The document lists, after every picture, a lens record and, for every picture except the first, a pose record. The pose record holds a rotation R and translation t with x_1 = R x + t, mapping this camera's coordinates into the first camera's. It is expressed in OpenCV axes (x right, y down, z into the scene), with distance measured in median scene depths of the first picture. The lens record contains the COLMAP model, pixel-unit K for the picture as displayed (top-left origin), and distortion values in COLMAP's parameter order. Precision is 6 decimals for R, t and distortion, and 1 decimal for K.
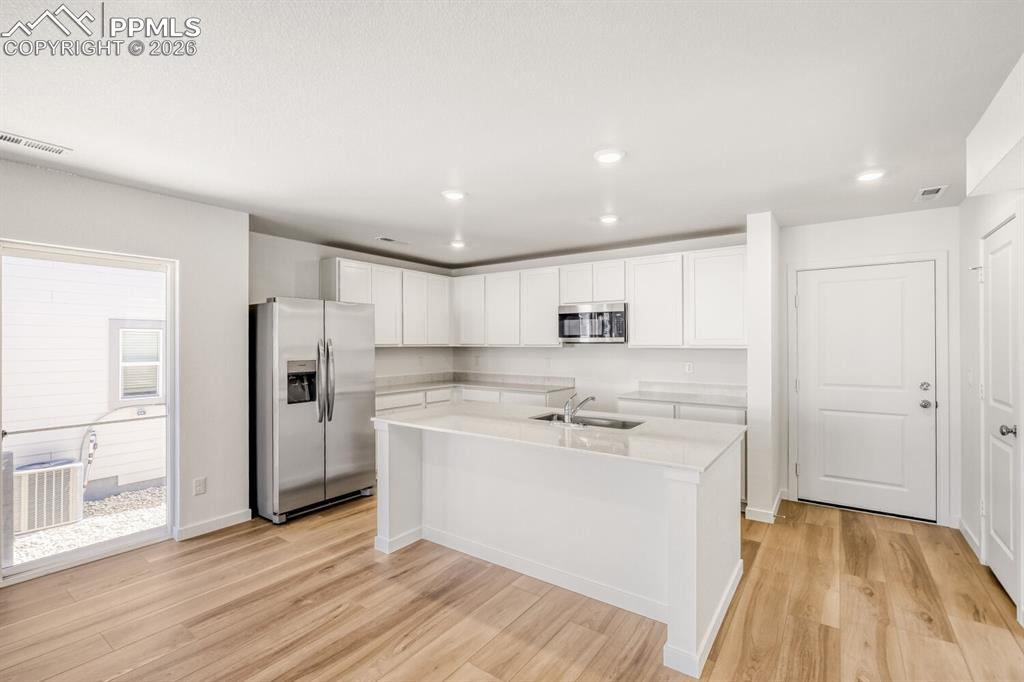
lens RADIAL K [[459.5, 0, 502.2], [0, 459.5, 343.3], [0, 0, 1]] dist [0.000483, 0.000490]
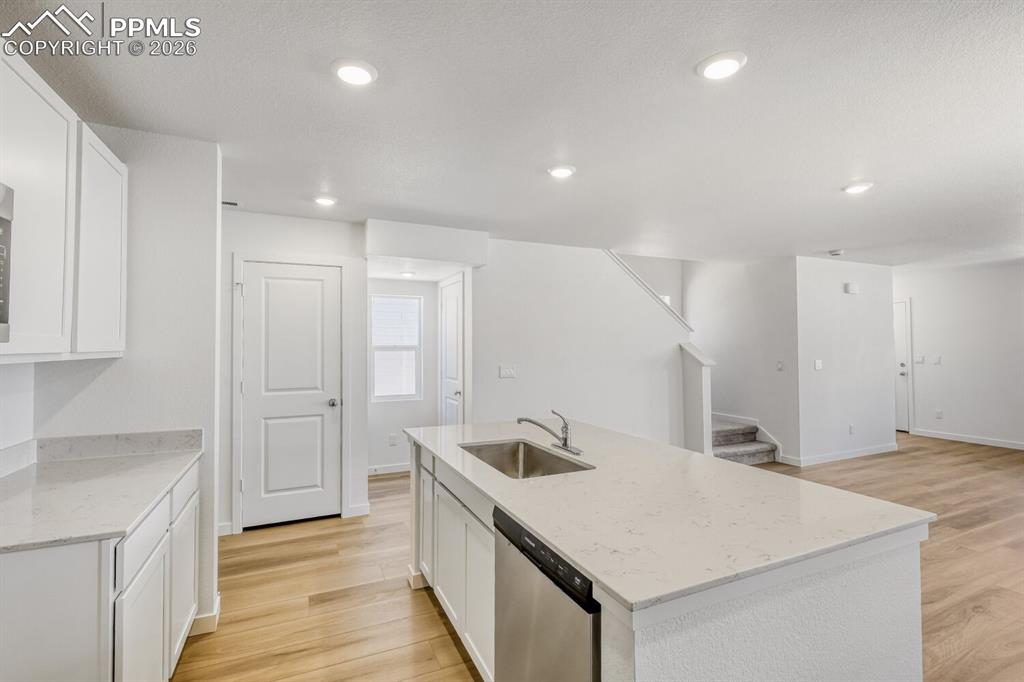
lens RADIAL K [[459.5, 0, 502.2], [0, 459.5, 343.3], [0, 0, 1]] dist [0.000483, 0.000490]
pose [[-0.854098, 0.011748, 0.519980, -0.148276], [0.007972, 0.999923, -0.009498, 0.006325], [-0.520052, -0.003967, -0.854126, 1.551894]]
